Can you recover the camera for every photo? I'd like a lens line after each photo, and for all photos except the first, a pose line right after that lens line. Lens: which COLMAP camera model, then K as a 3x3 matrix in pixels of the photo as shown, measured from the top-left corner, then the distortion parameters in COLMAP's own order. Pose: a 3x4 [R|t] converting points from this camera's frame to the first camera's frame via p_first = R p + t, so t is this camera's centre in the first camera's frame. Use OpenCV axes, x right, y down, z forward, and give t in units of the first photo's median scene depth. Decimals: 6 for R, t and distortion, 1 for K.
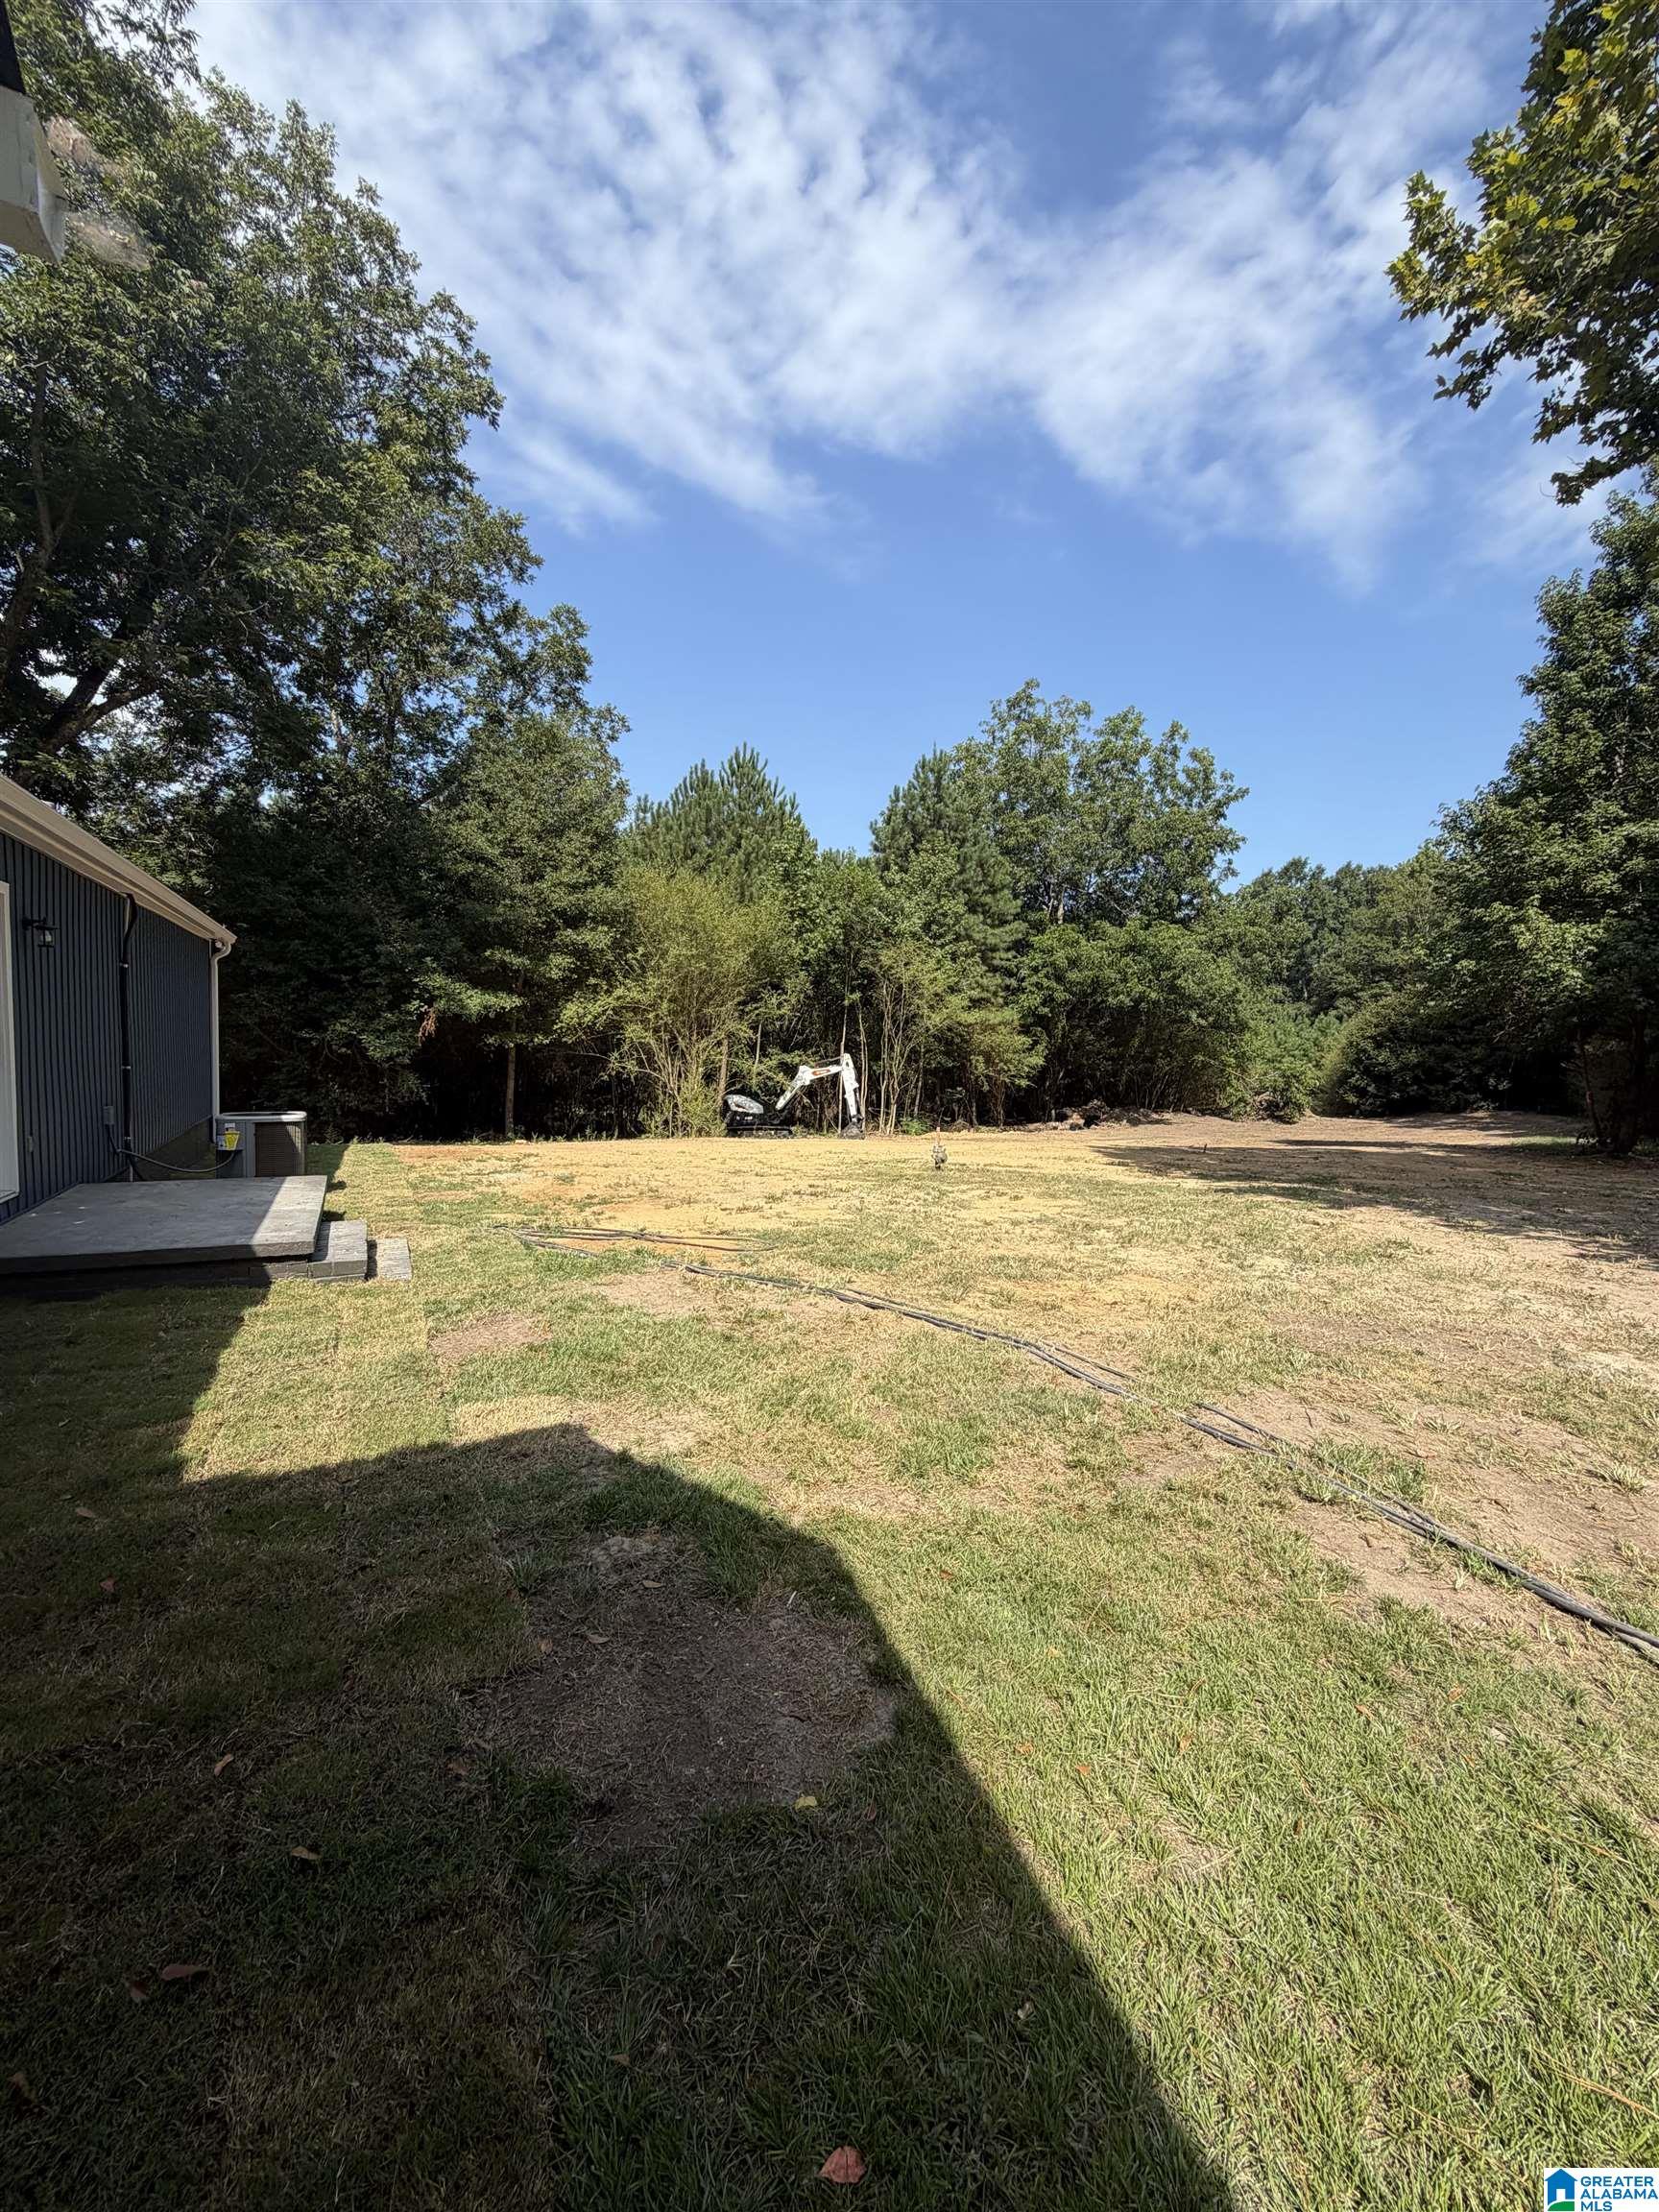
lens RADIAL K [[891.3, 0, 821.1], [0, 891.3, 1099.7], [0, 0, 1]] dist [-0.000502, 0.000522]
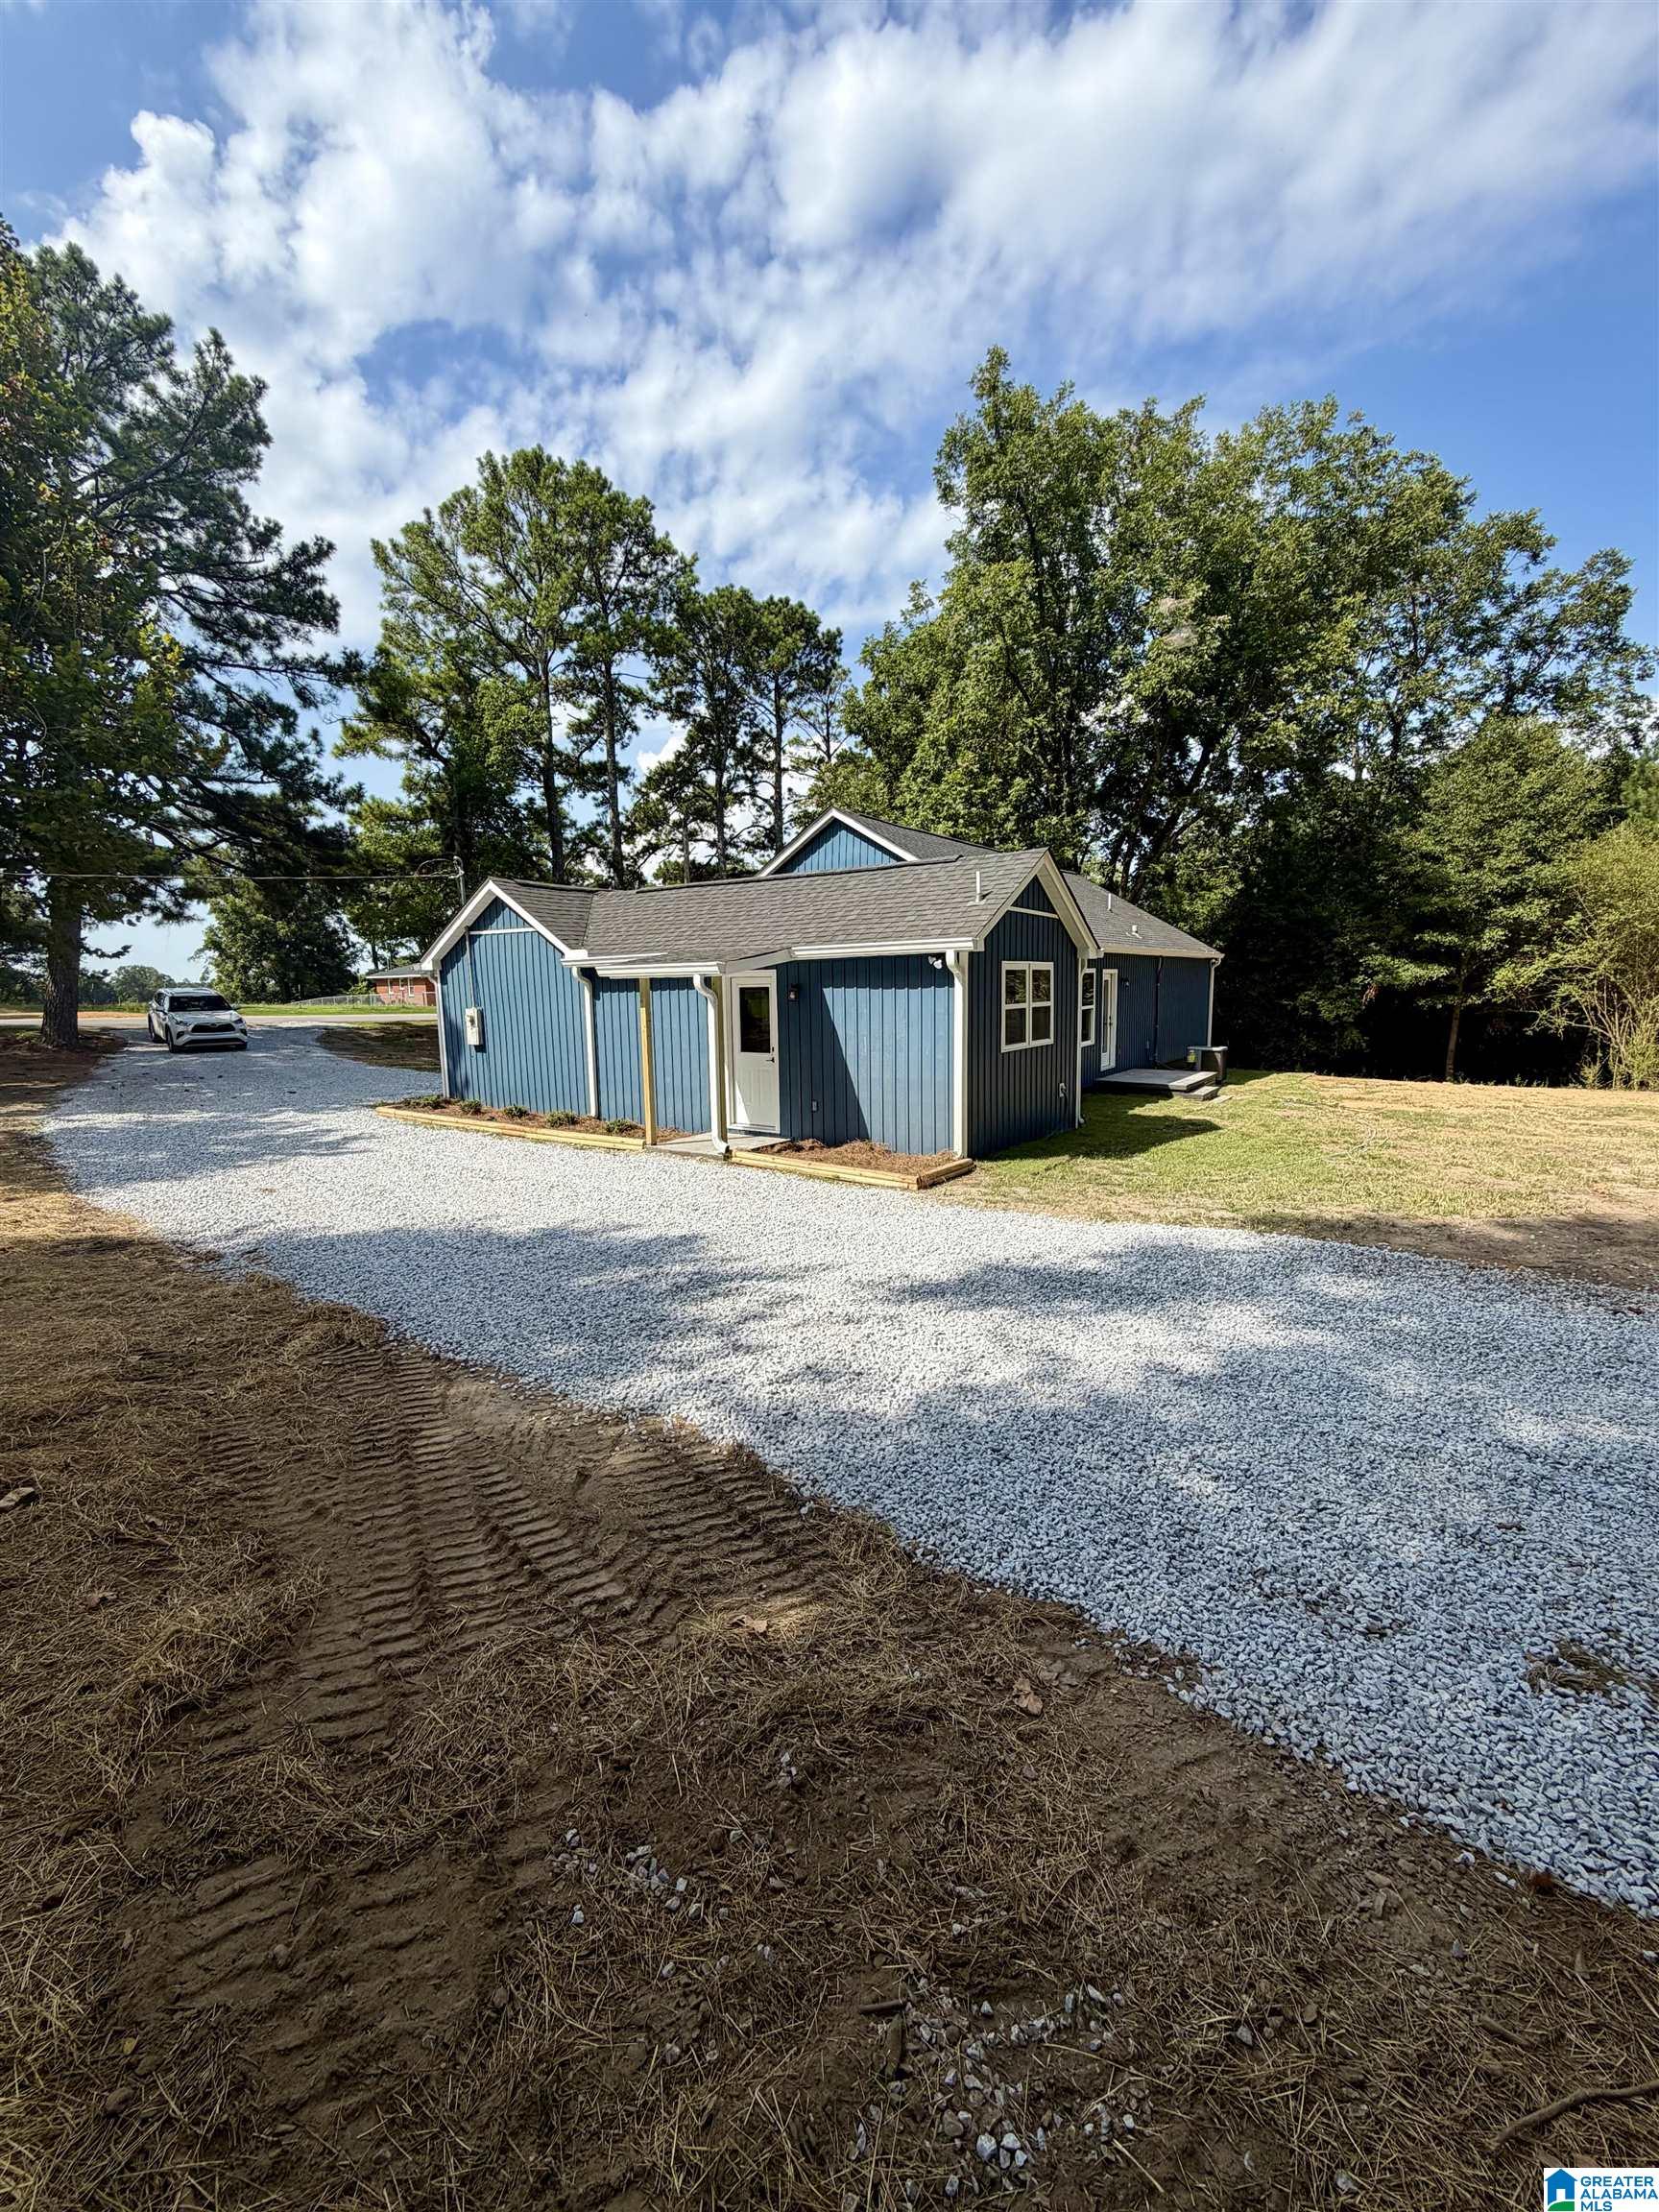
lens RADIAL K [[888.9, 0, 837.3], [0, 888.9, 1103.5], [0, 0, 1]] dist [0.000364, 0.000120]
pose [[0.472602, 0.077683, -0.877845, 0.354838], [-0.028840, 0.996937, 0.072695, 0.009011], [0.880804, -0.009039, 0.473395, -0.338127]]
